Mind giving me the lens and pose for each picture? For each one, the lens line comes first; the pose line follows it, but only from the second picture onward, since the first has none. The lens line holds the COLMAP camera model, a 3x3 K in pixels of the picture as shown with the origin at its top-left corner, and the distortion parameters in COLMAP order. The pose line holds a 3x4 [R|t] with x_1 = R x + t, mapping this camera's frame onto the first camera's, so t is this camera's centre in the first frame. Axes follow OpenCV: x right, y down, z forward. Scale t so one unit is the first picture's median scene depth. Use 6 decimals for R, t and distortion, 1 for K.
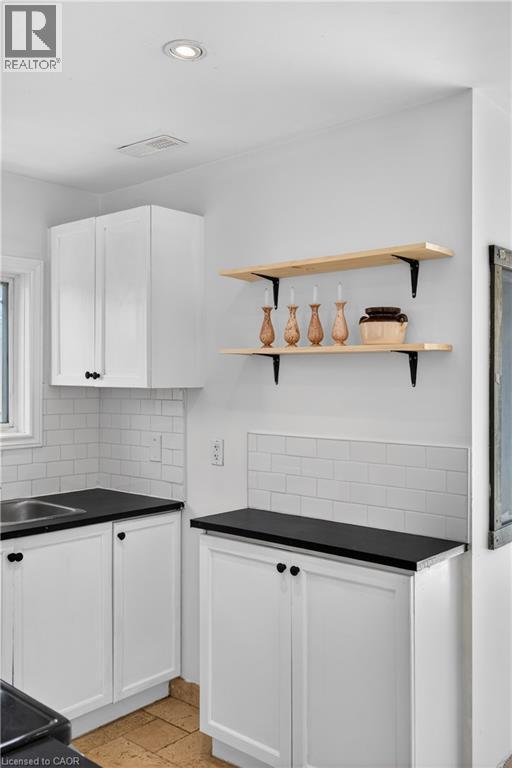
lens RADIAL K [[688.6, 0, 256.5], [0, 688.6, 377.0], [0, 0, 1]] dist [-0.007514, 0.008584]
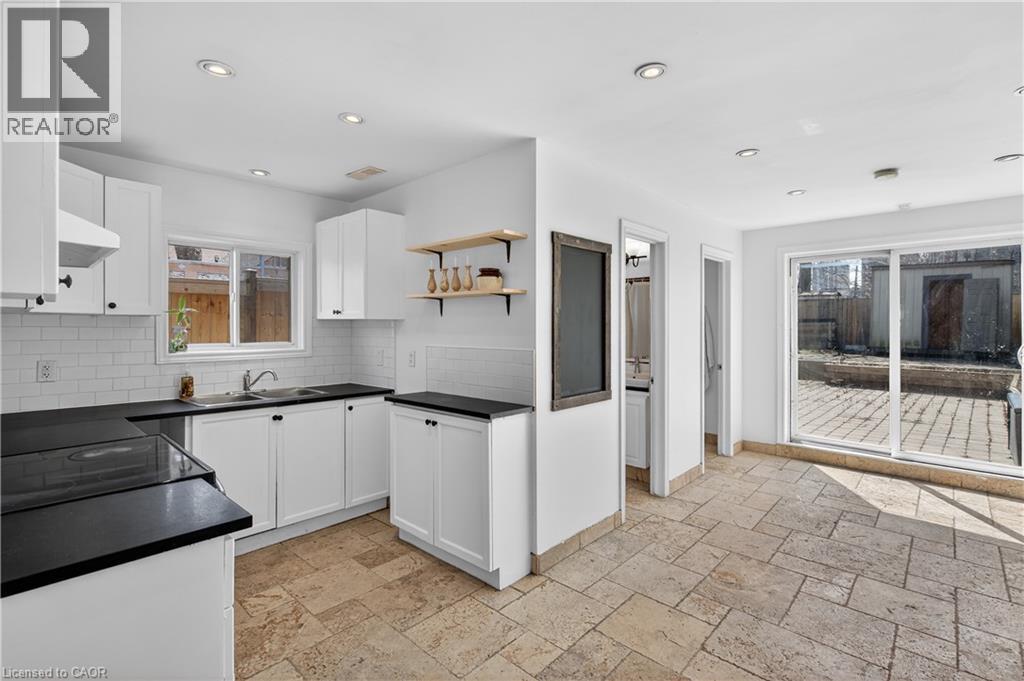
lens RADIAL K [[467.5, 0, 509.7], [0, 467.5, 329.5], [0, 0, 1]] dist [0.009495, -0.005953]
pose [[0.999628, 0.001394, -0.027233, 0.252488], [-0.001291, 0.999992, 0.003820, 0.041956], [0.027238, -0.003783, 0.999622, -0.136220]]
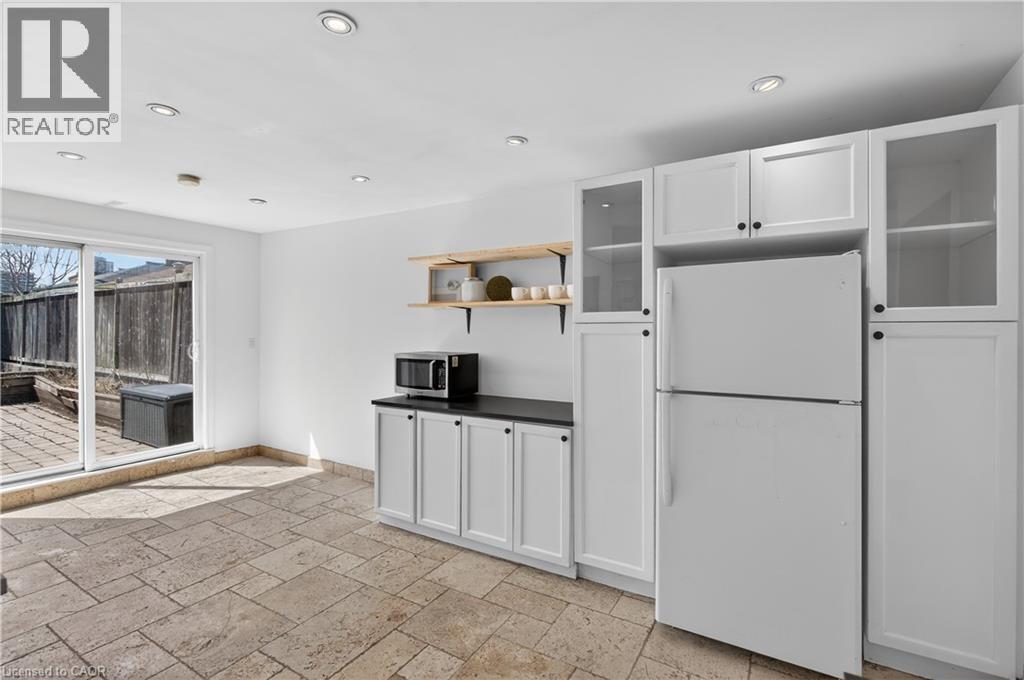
lens RADIAL K [[467.5, 0, 513.1], [0, 467.5, 331.7], [0, 0, 1]] dist [0.009495, -0.005953]
pose [[-0.188257, -0.006857, 0.982096, -0.202435], [0.003096, 0.999967, 0.007575, 0.039768], [-0.982115, 0.004467, -0.188229, 0.507161]]
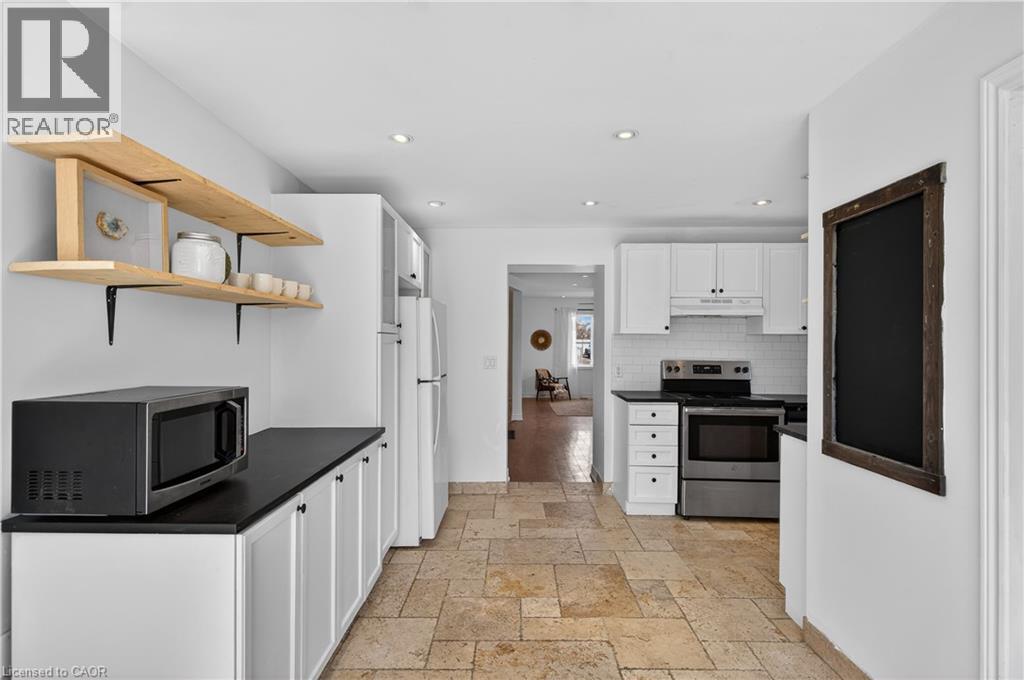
lens RADIAL K [[520.8, 0, 510.1], [0, 520.8, 339.9], [0, 0, 1]] dist [0.002651, -0.001855]
pose [[-0.754613, -0.007560, -0.656127, 1.311718], [-0.006717, 0.999970, -0.003797, 0.048330], [0.656136, 0.001542, -0.754641, 1.256706]]
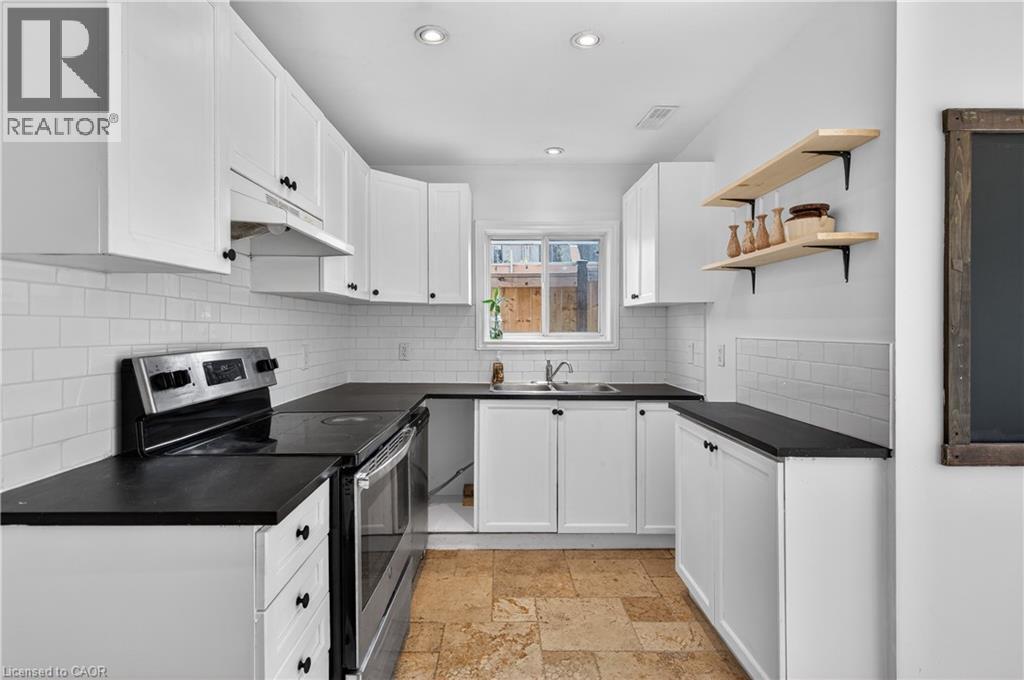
lens RADIAL K [[498.0, 0, 515.7], [0, 498.0, 330.9], [0, 0, 1]] dist [0.000181, -0.001626]
pose [[0.675418, 0.004753, -0.737420, 0.412987], [-0.002234, 0.999988, 0.004399, 0.076995], [0.737432, -0.001324, 0.675420, 0.179258]]
